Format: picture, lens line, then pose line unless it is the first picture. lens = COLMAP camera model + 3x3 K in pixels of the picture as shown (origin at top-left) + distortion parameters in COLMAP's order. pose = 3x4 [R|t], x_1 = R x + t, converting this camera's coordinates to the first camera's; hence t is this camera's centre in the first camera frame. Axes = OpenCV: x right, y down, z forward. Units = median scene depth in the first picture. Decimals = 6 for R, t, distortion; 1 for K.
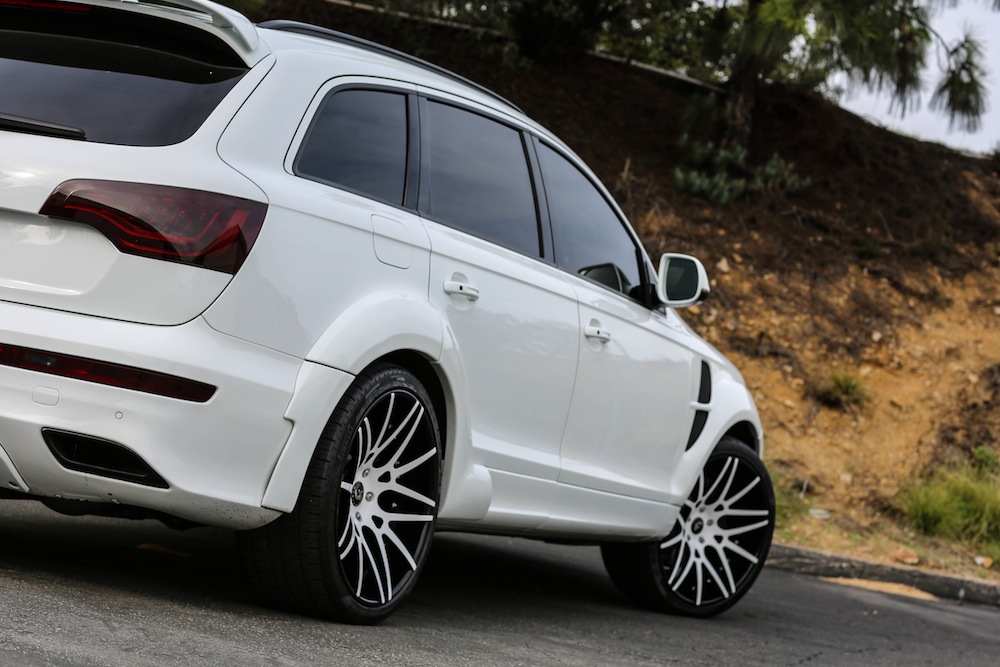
lens RADIAL K [[2416.4, 0, 500.0], [0, 2416.4, 333.5], [0, 0, 1]] dist [-0.044662, -0.222403]
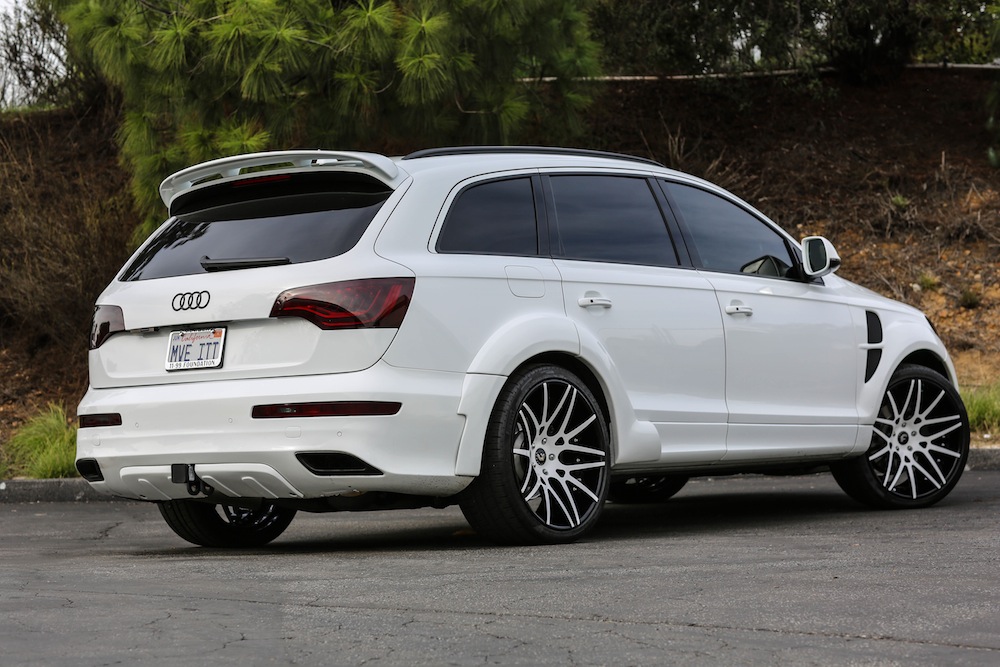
lens RADIAL K [[2416.4, 0, 500.0], [0, 2416.4, 333.5], [0, 0, 1]] dist [-0.044662, -0.222403]
pose [[0.944067, -0.222974, -0.242941, 0.271593], [0.216955, 0.974816, -0.051611, 0.060794], [0.248331, -0.003983, 0.968667, -0.385133]]
